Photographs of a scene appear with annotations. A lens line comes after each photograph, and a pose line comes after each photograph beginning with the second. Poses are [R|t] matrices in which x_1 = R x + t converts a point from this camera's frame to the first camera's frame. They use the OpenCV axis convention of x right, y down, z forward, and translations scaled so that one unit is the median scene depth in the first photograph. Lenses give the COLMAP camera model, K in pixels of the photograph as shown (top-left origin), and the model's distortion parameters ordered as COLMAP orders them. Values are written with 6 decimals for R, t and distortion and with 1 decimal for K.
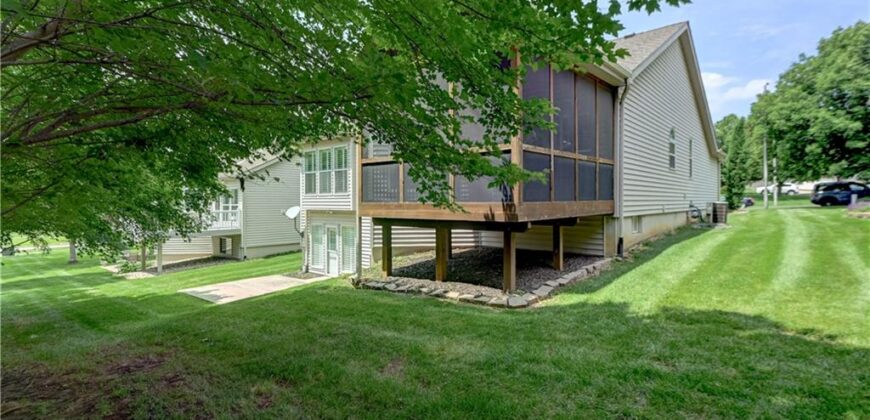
lens RADIAL K [[403.7, 0, 435.0], [0, 403.7, 210.0], [0, 0, 1]] dist [0.001229, -0.000166]
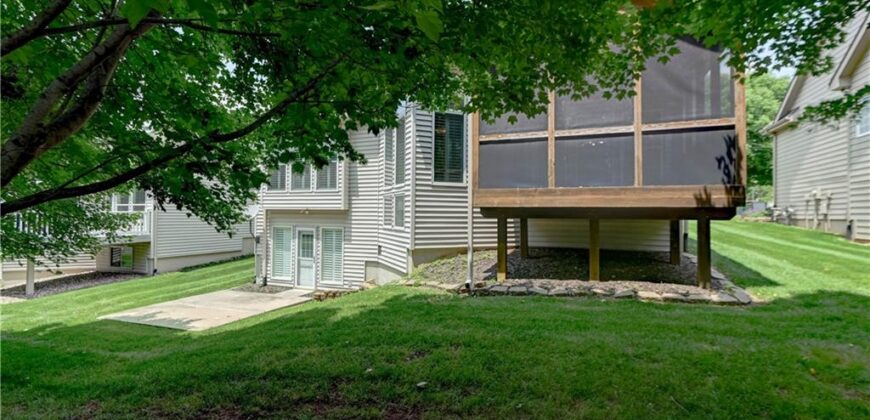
lens RADIAL K [[403.7, 0, 435.0], [0, 403.7, 210.0], [0, 0, 1]] dist [0.001229, -0.000166]
pose [[0.958380, 0.017171, 0.284980, -0.238514], [-0.008929, 0.999504, -0.030195, 0.023762], [-0.285357, 0.026394, 0.958058, 0.117595]]
